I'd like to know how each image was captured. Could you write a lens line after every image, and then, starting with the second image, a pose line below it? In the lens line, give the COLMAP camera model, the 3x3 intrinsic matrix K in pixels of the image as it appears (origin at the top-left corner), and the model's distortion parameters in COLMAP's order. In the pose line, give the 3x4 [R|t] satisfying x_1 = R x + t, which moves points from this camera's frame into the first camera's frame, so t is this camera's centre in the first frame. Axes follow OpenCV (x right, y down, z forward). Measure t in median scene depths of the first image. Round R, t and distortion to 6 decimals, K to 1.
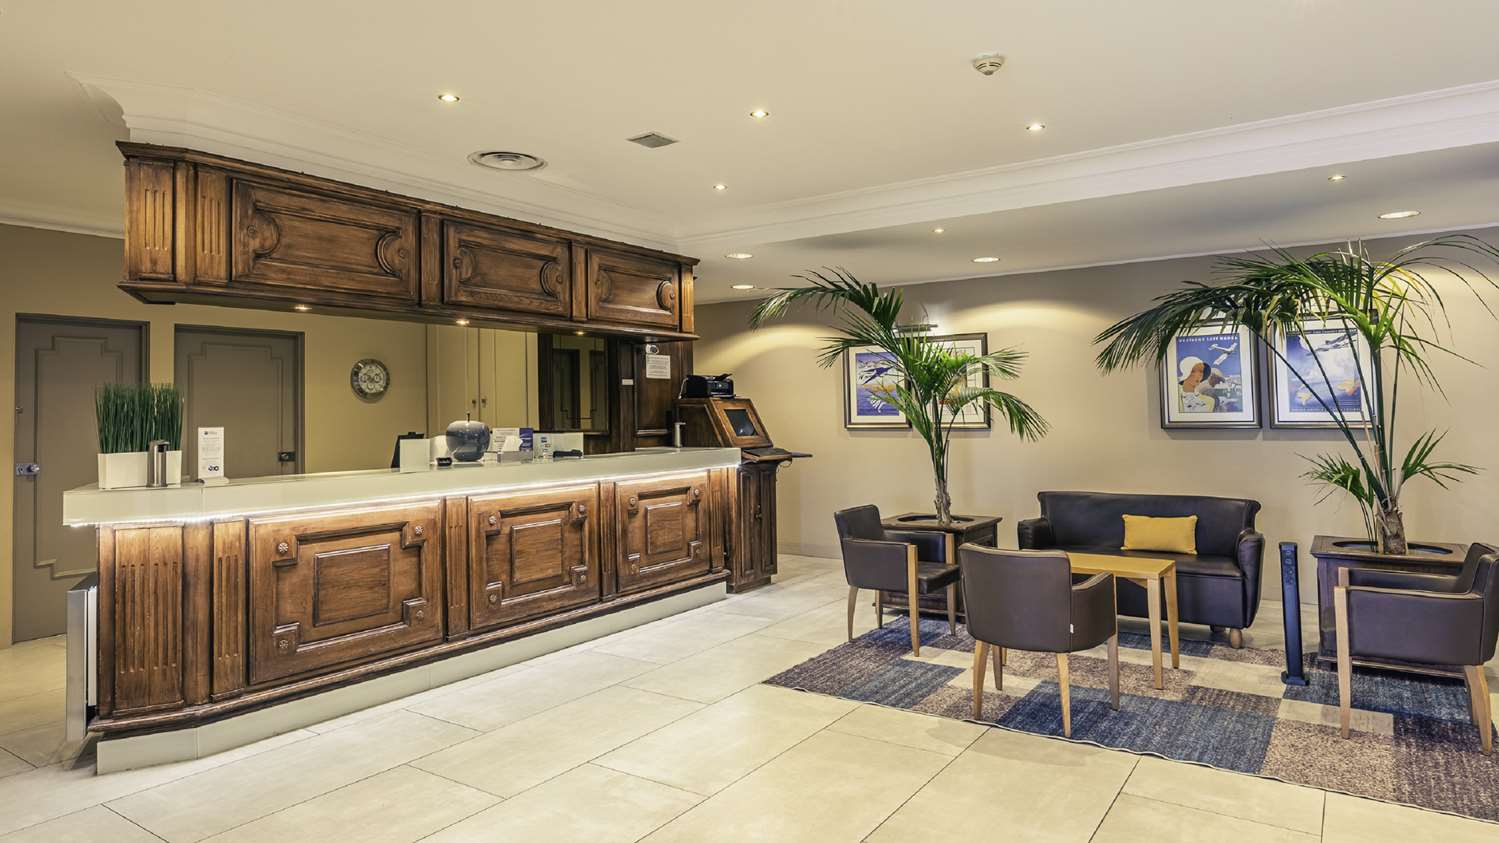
lens RADIAL K [[895.0, 0, 752.5], [0, 895.0, 381.1], [0, 0, 1]] dist [0.004634, 0.001467]
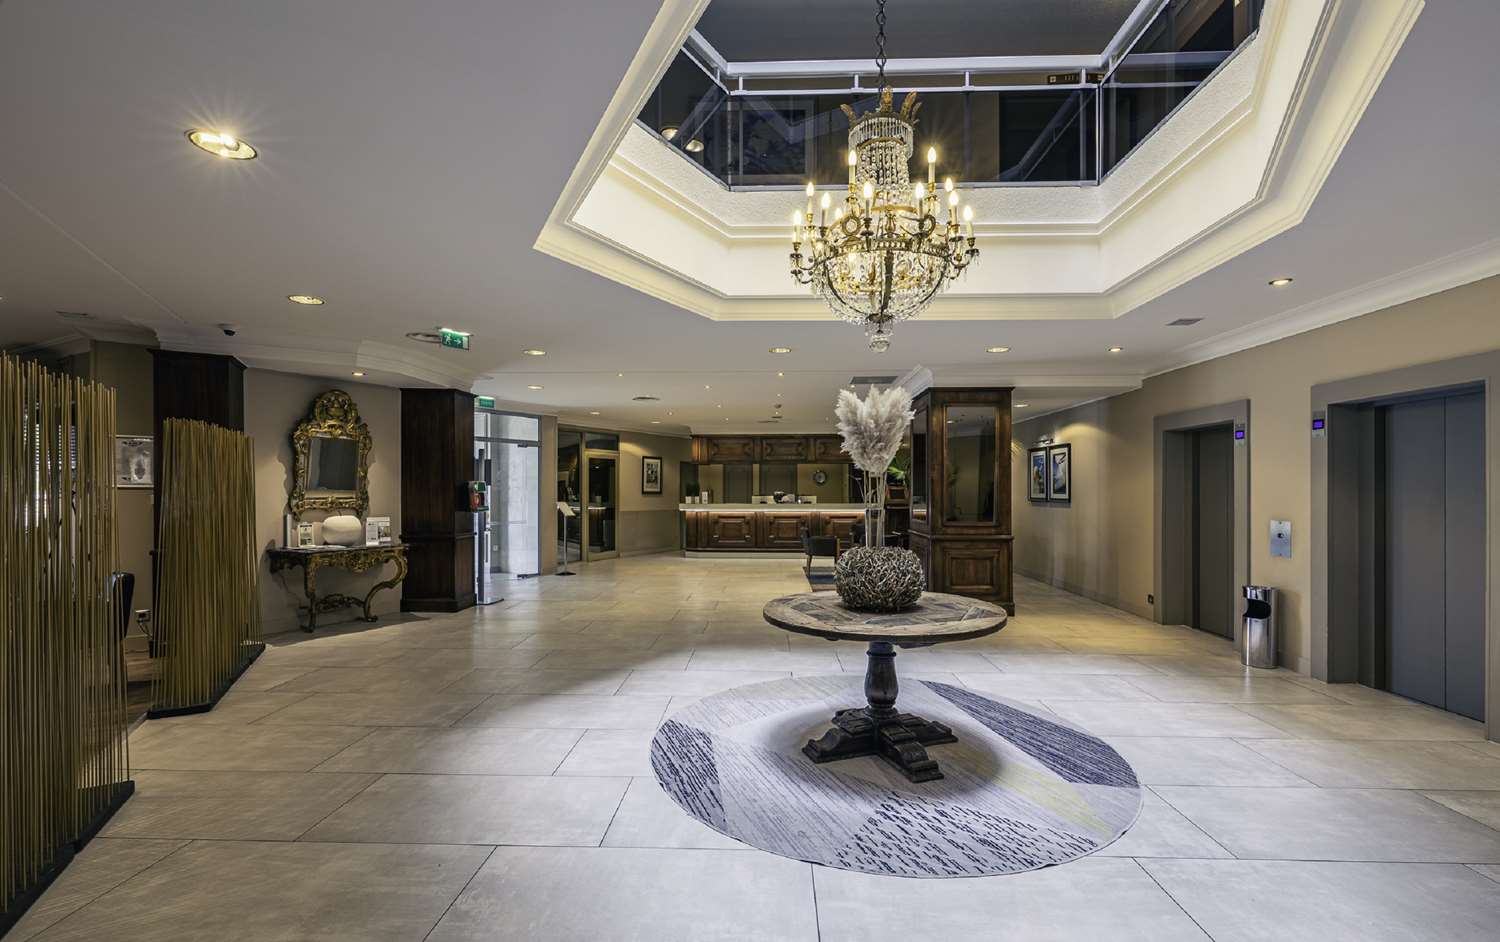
lens RADIAL K [[654.8, 0, 752.4], [0, 654.8, 482.3], [0, 0, 1]] dist [-0.001691, -0.000144]
pose [[0.525703, 0.002877, -0.850663, 2.014956], [0.022118, 0.999610, 0.017049, -0.043301], [0.850380, -0.027778, 0.525435, -0.494629]]
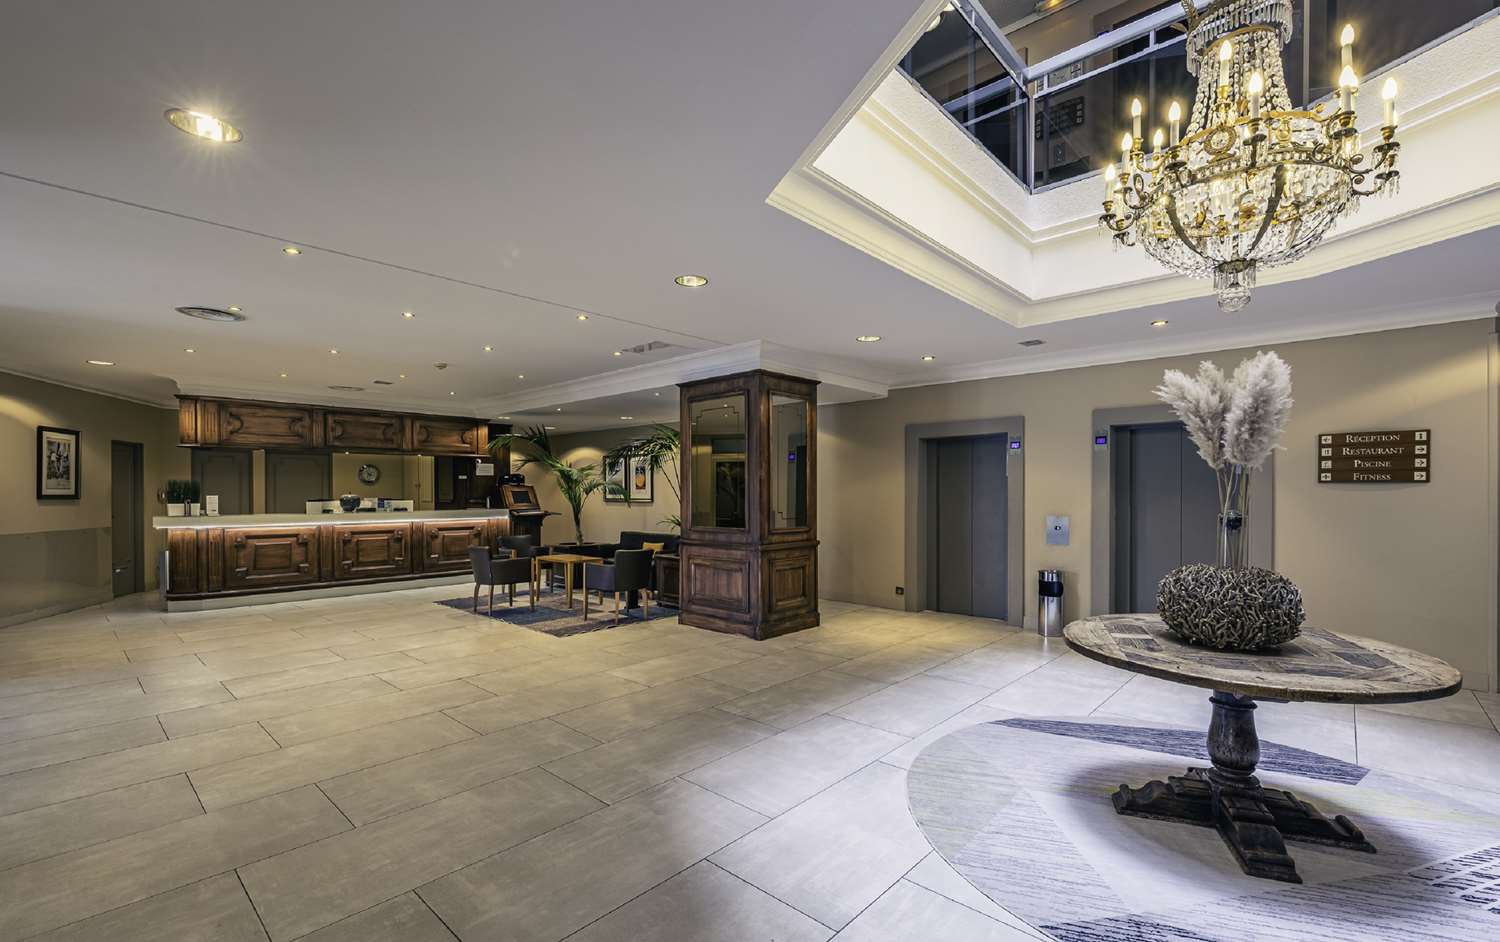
lens RADIAL K [[654.8, 0, 755.3], [0, 654.8, 493.3], [0, 0, 1]] dist [-0.001691, -0.000144]
pose [[0.989137, 0.012310, -0.146482, 1.098430], [-0.006736, 0.999236, 0.038491, -0.036144], [0.146844, -0.037087, 0.988464, -0.610902]]
